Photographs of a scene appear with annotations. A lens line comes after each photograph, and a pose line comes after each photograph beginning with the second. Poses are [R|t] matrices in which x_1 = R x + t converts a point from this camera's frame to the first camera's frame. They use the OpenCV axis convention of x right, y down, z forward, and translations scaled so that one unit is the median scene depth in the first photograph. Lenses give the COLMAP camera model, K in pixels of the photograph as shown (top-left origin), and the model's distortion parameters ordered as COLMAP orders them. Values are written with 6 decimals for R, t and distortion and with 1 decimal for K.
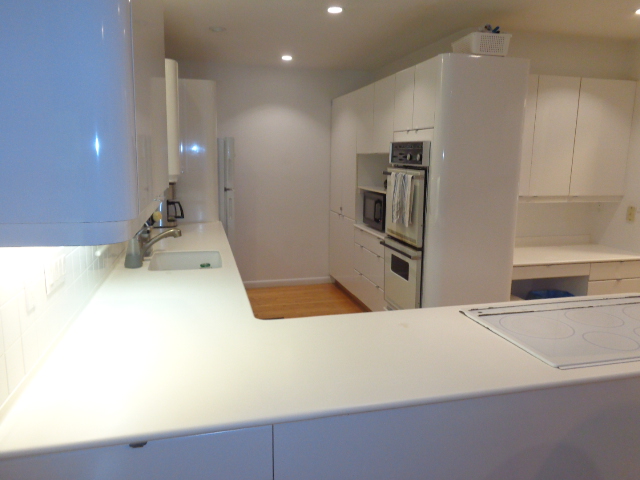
lens RADIAL K [[478.5, 0, 320.0], [0, 478.5, 240.1], [0, 0, 1]] dist [-0.002579, 0.008810]
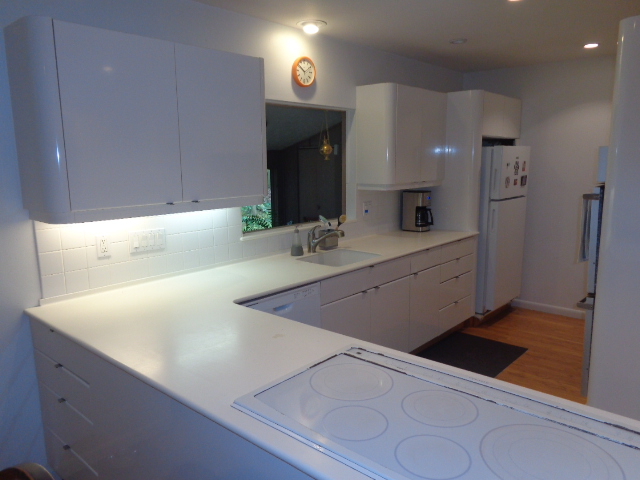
lens RADIAL K [[478.5, 0, 320.4], [0, 478.5, 239.8], [0, 0, 1]] dist [-0.002579, 0.008810]
pose [[0.568386, 0.116223, -0.814512, 0.484824], [-0.123377, 0.990819, 0.055285, -0.045794], [0.813459, 0.069069, 0.577507, 0.211029]]
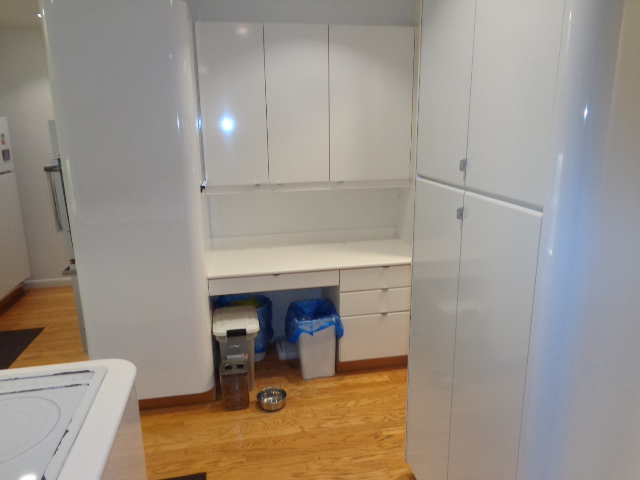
lens RADIAL K [[478.5, 0, 320.1], [0, 478.5, 239.4], [0, 0, 1]] dist [-0.002579, 0.008810]
pose [[0.998542, -0.016877, -0.051283, 0.542779], [0.020133, 0.997769, 0.063659, -0.048421], [0.050094, -0.064598, 0.996653, 0.218234]]
